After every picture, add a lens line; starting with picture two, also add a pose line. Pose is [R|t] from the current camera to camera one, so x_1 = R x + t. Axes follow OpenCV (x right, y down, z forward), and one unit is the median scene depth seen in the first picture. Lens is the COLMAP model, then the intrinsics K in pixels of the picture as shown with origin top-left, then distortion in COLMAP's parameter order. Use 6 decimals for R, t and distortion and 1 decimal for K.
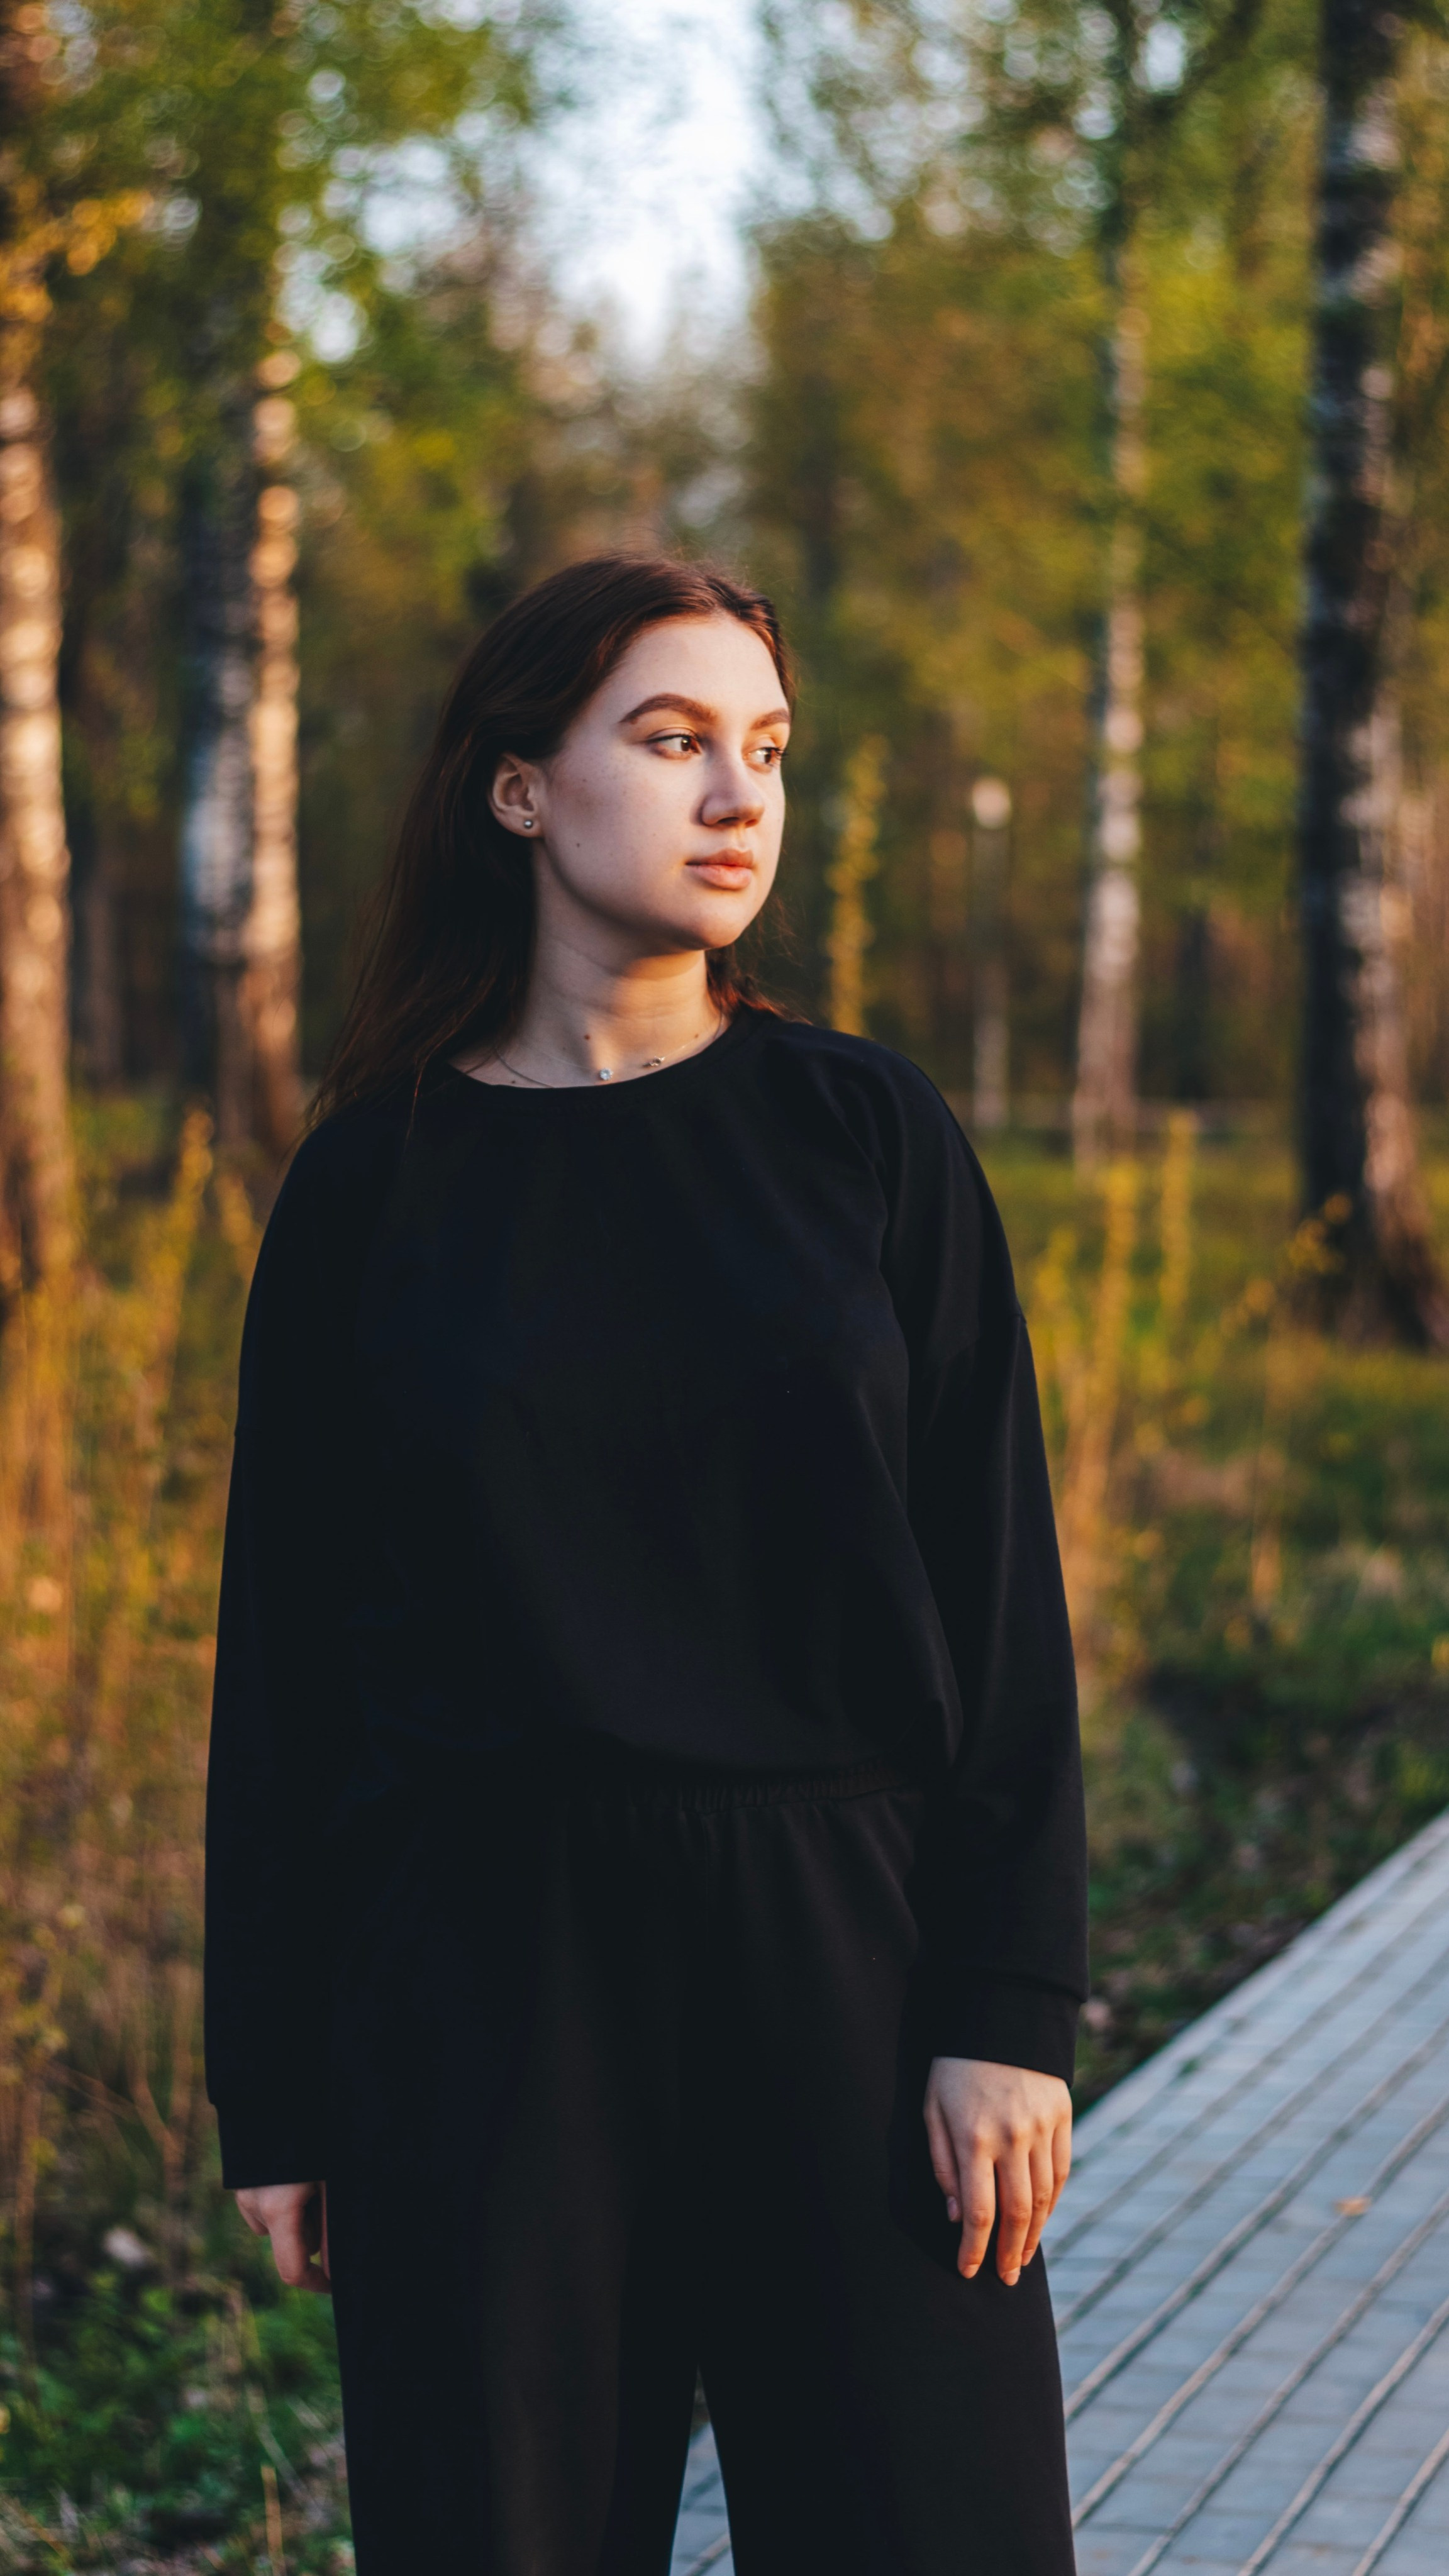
lens RADIAL K [[5919.6, 0, 857.9], [0, 5919.6, 1283.6], [0, 0, 1]] dist [0.017116, 0.174005]
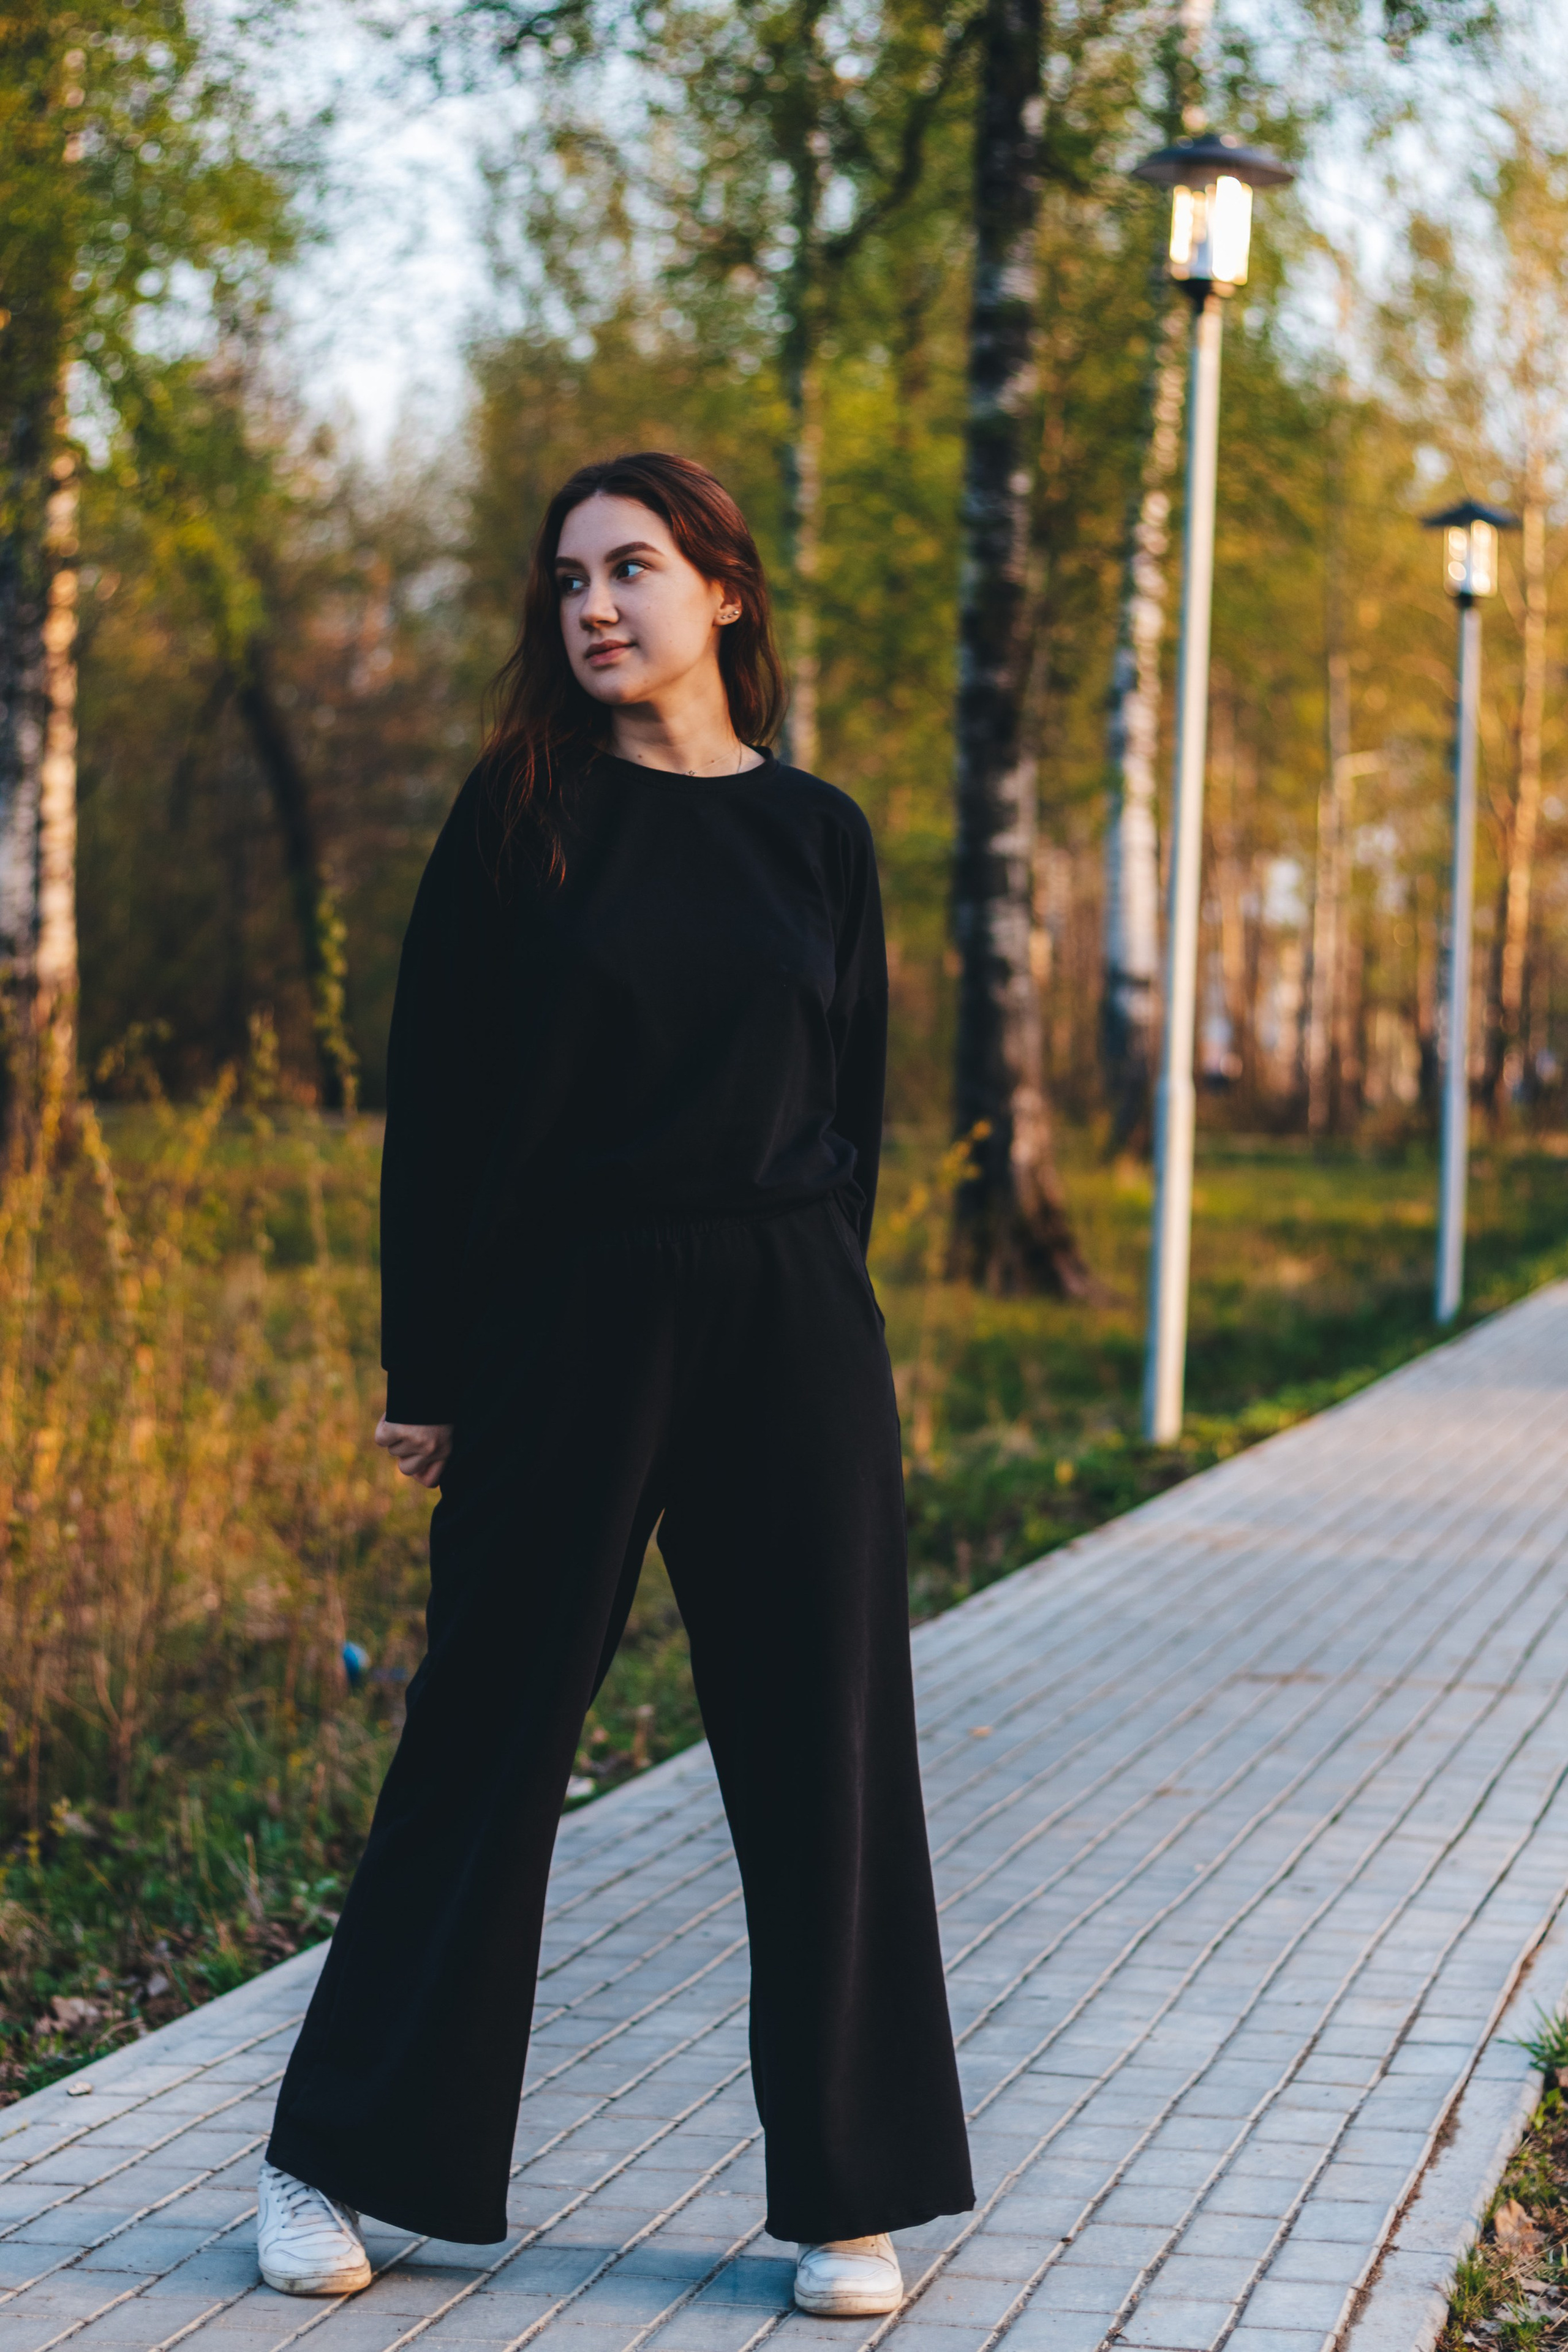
lens RADIAL K [[5785.0, 0, 784.0], [0, 5785.0, 1176.0], [0, 0, 1]] dist [0.040235, 0.095168]
pose [[0.999027, 0.004867, 0.043840, -0.008966], [-0.003358, 0.999401, -0.034443, 0.024266], [-0.043982, 0.034262, 0.998445, -0.137748]]
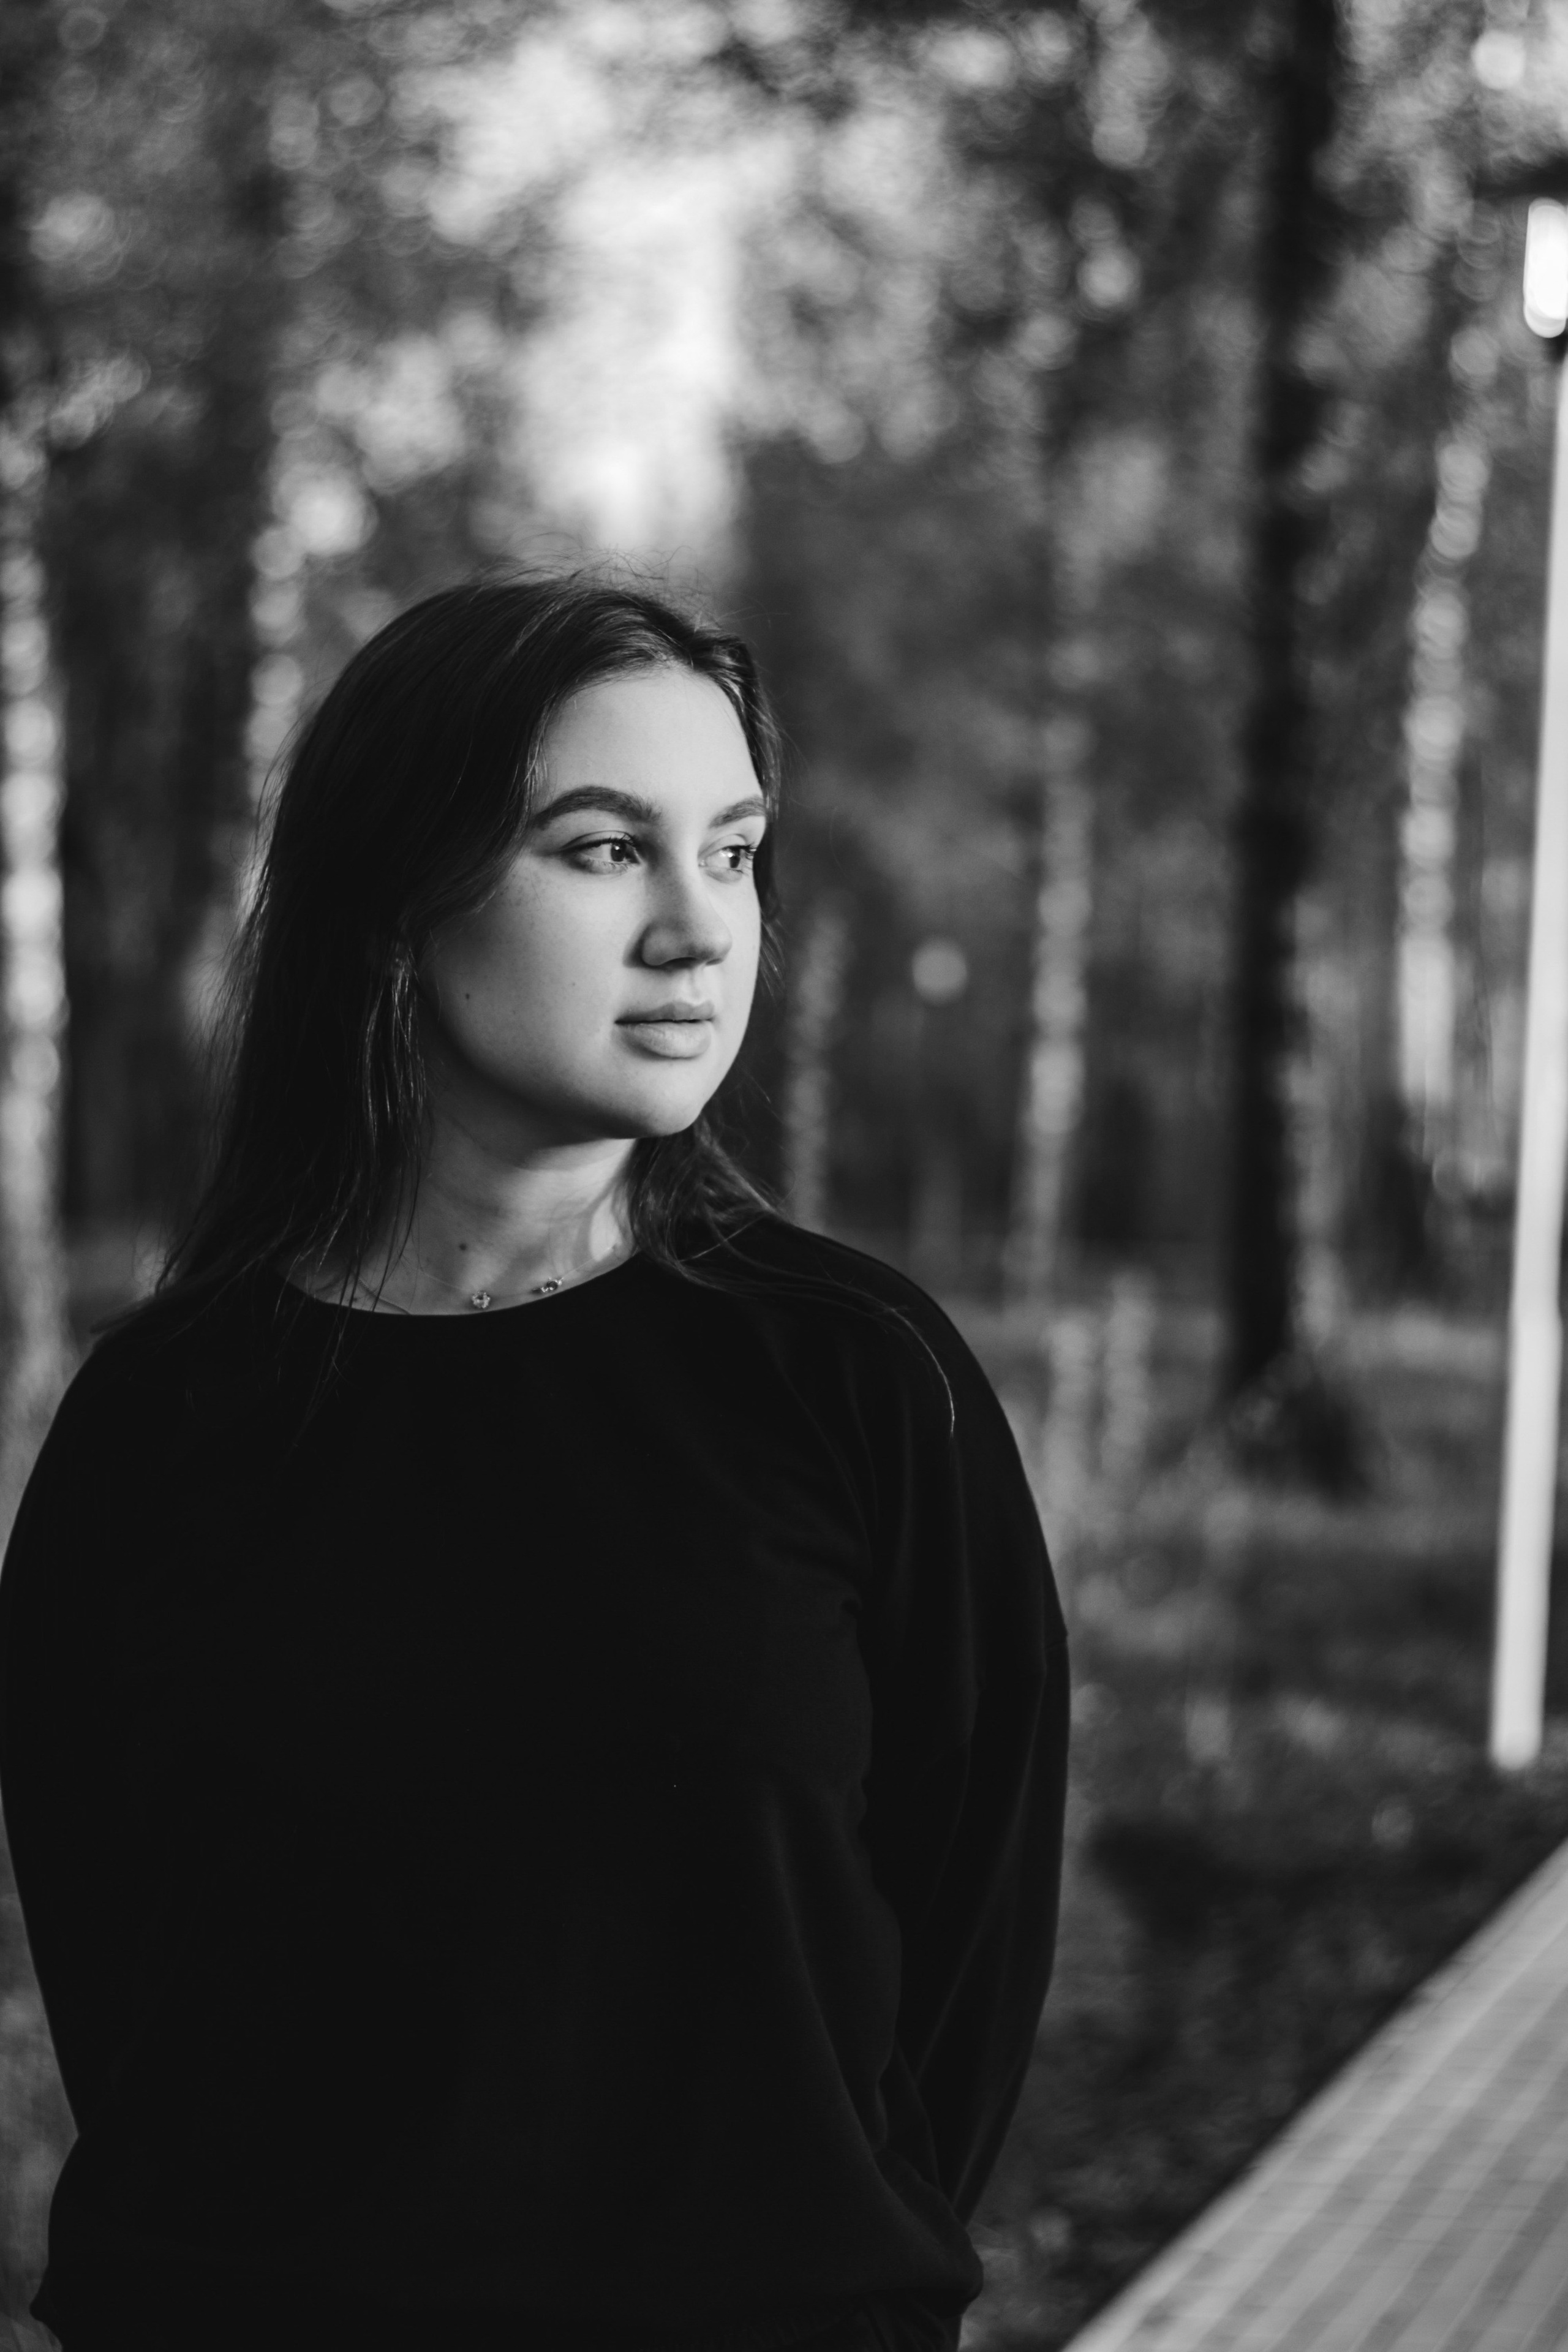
lens RADIAL K [[5278.9, 0, 784.0], [0, 5278.9, 1176.0], [0, 0, 1]] dist [0.057952, 0.344387]
pose [[0.999848, 0.016913, -0.004275, -0.000949], [-0.017078, 0.998968, -0.042083, -0.004224], [0.003559, 0.042149, 0.999105, 0.059685]]
